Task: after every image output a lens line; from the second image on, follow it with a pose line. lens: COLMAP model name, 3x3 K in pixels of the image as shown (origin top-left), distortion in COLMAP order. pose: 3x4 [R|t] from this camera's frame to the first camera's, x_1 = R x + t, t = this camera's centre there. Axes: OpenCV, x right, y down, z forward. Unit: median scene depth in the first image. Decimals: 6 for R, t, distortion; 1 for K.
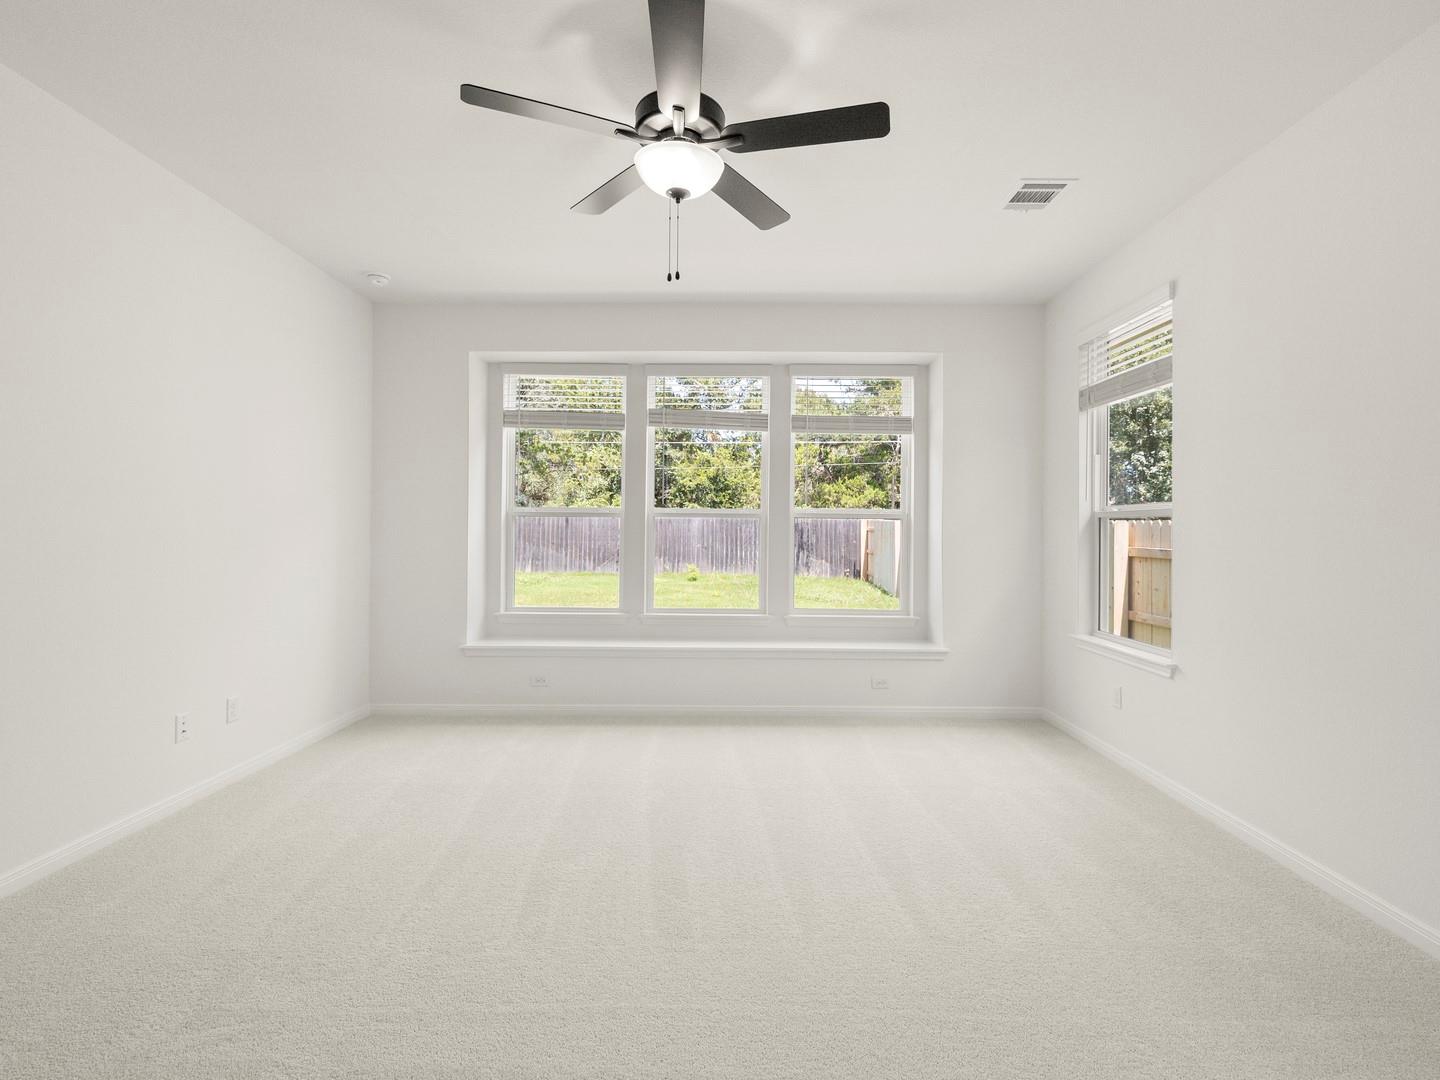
lens RADIAL K [[704.3, 0, 716.3], [0, 704.3, 532.1], [0, 0, 1]] dist [0.001774, 0.001511]
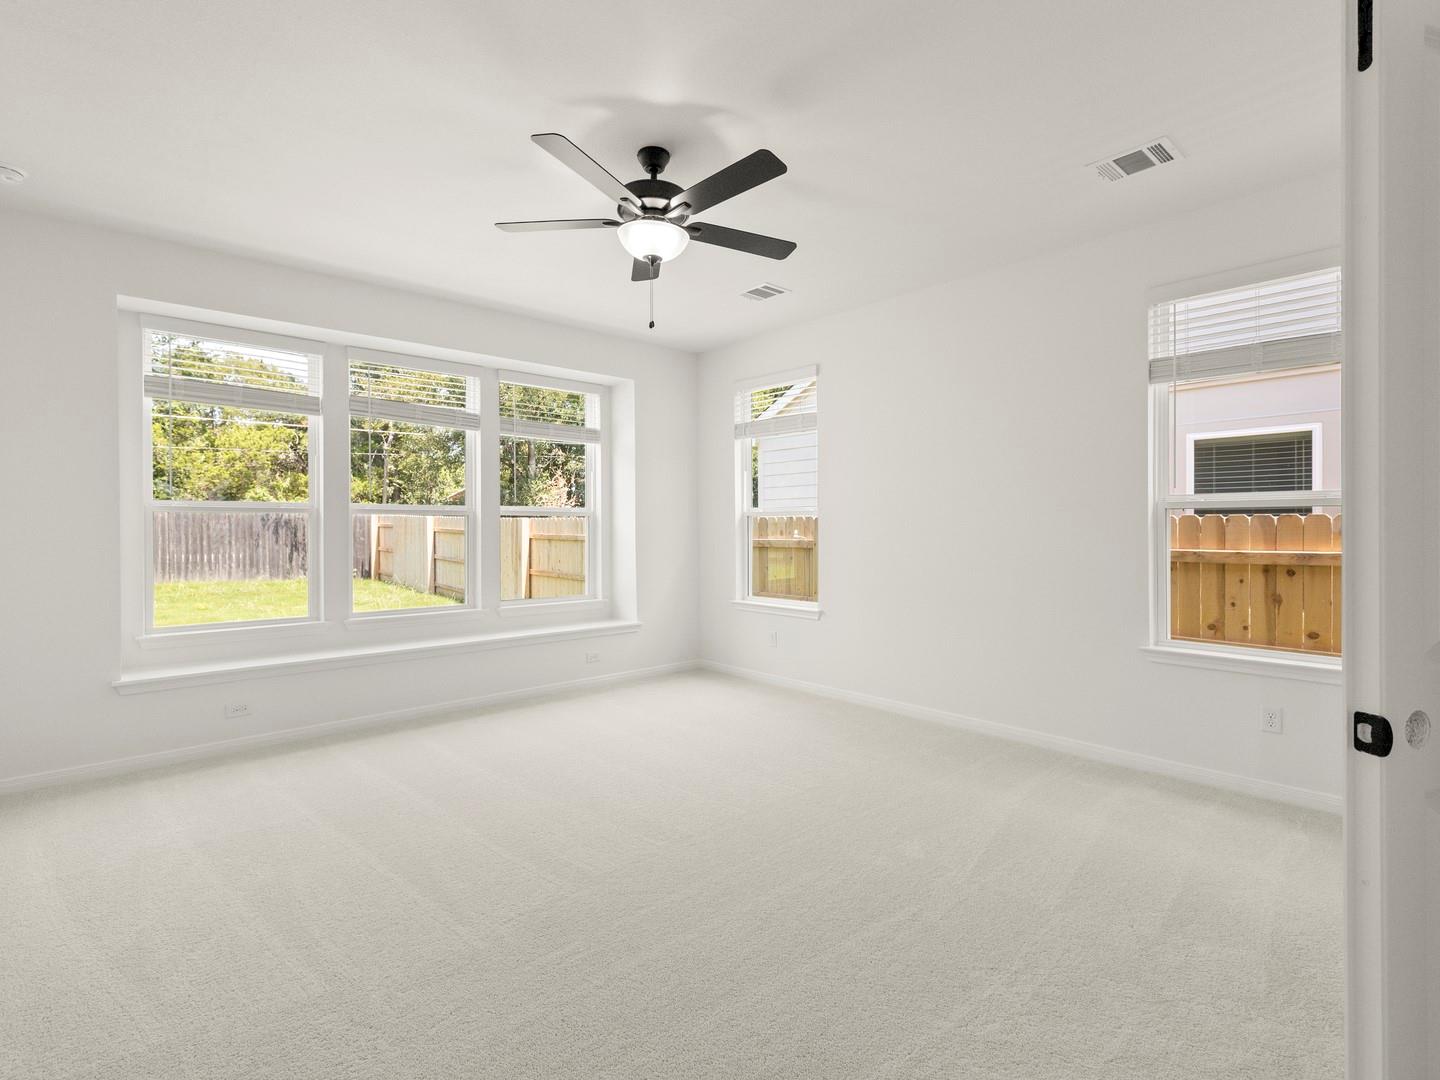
lens RADIAL K [[704.3, 0, 728.8], [0, 704.3, 531.5], [0, 0, 1]] dist [0.001774, 0.001511]
pose [[0.733975, -0.013055, 0.679051, -0.152699], [0.008966, 0.999914, 0.009531, -0.001022], [-0.679118, -0.000907, 0.734029, -0.002470]]
